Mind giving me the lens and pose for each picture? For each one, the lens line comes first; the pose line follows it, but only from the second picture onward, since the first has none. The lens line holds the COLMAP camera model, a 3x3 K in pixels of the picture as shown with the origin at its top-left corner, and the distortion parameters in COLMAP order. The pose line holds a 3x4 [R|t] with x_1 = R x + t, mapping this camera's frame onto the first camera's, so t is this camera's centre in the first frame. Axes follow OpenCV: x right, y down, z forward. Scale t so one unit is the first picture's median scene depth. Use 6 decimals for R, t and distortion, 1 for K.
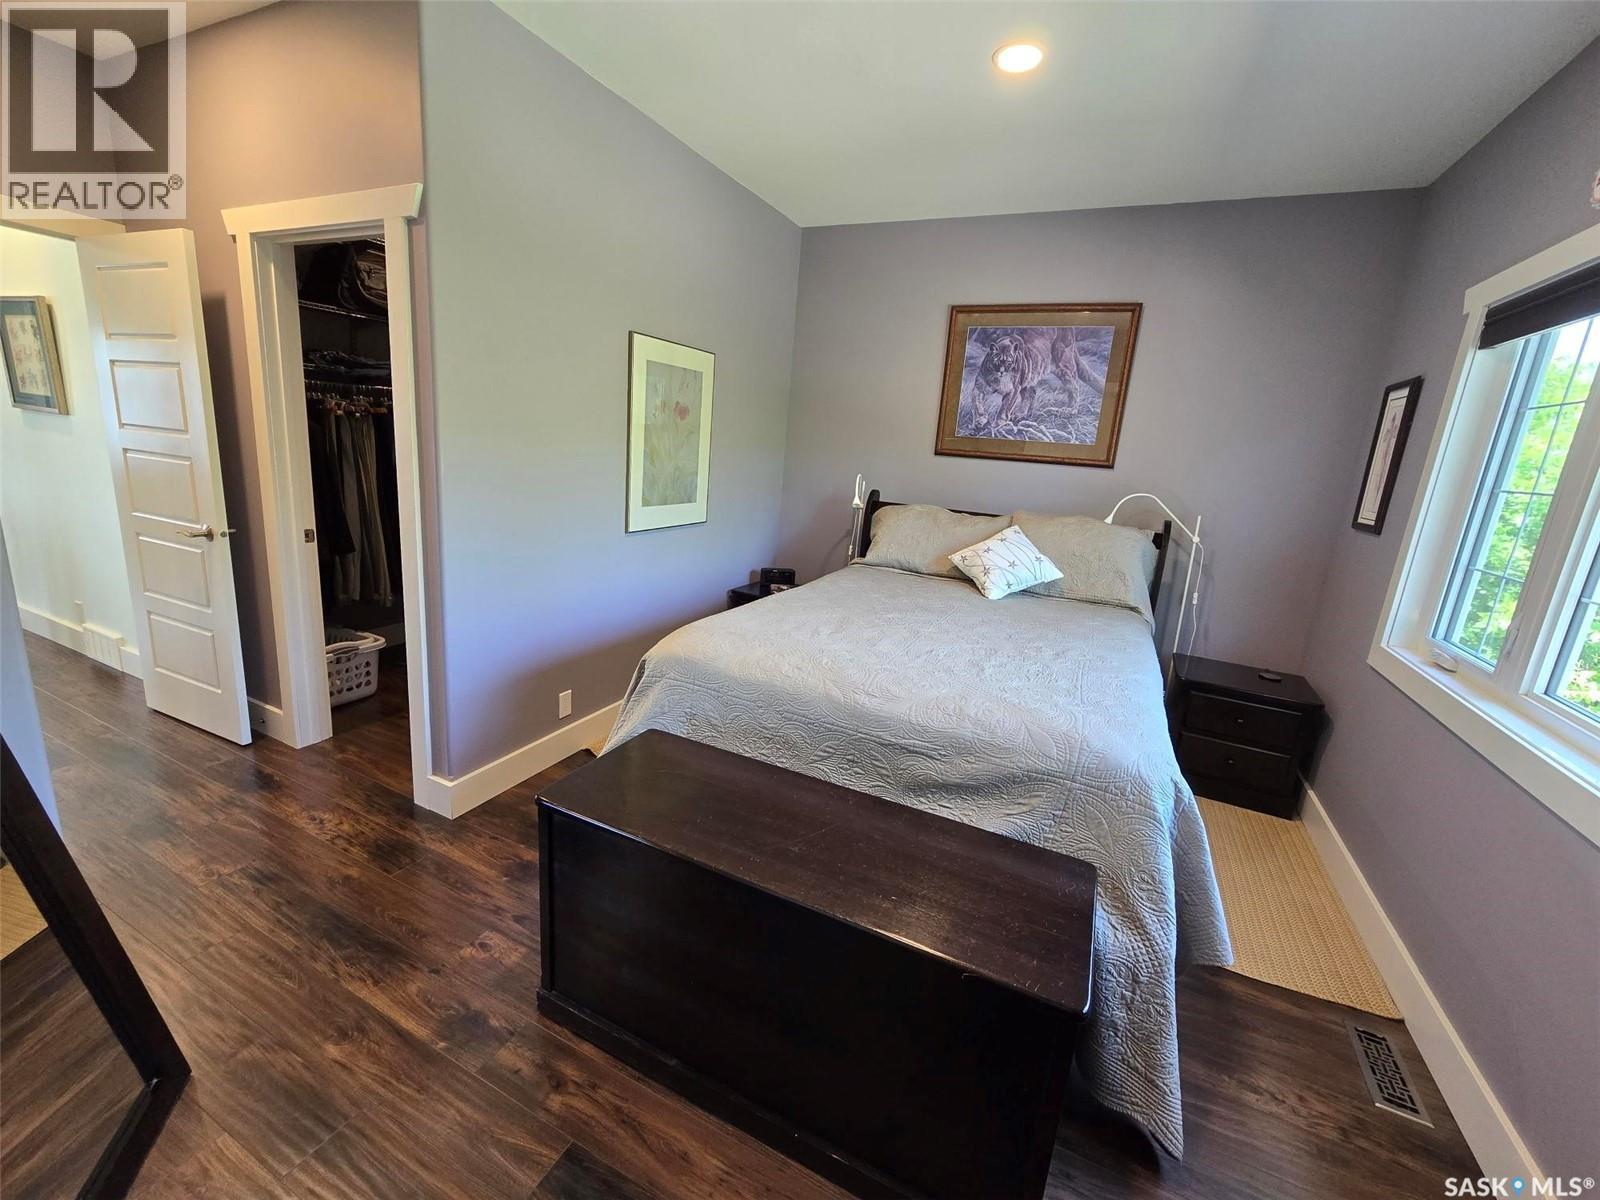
lens RADIAL K [[658.7, 0, 798.4], [0, 658.7, 596.3], [0, 0, 1]] dist [0.001215, 0.000207]
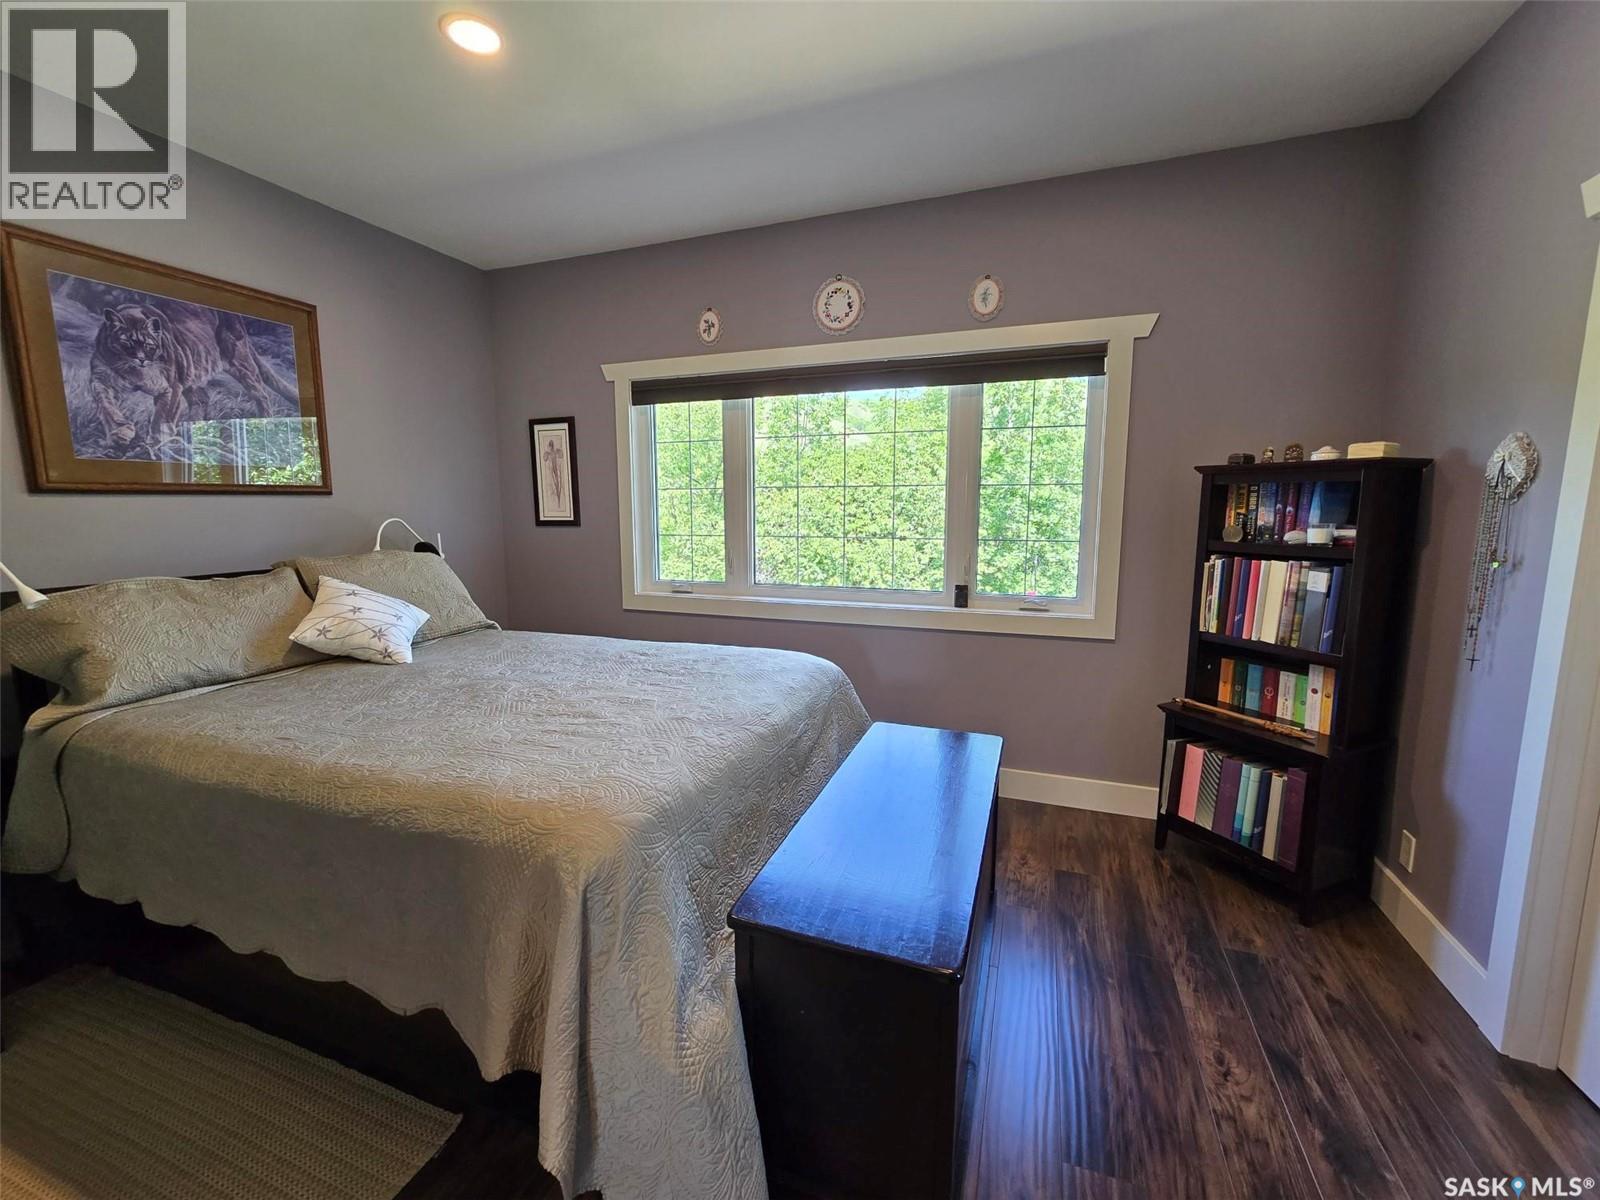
lens RADIAL K [[658.7, 0, 794.3], [0, 658.7, 597.0], [0, 0, 1]] dist [0.001215, 0.000207]
pose [[-0.097850, -0.218511, 0.970916, -0.438452], [0.225112, 0.945452, 0.235467, -0.131814], [-0.969407, 0.241605, -0.043324, 0.475917]]
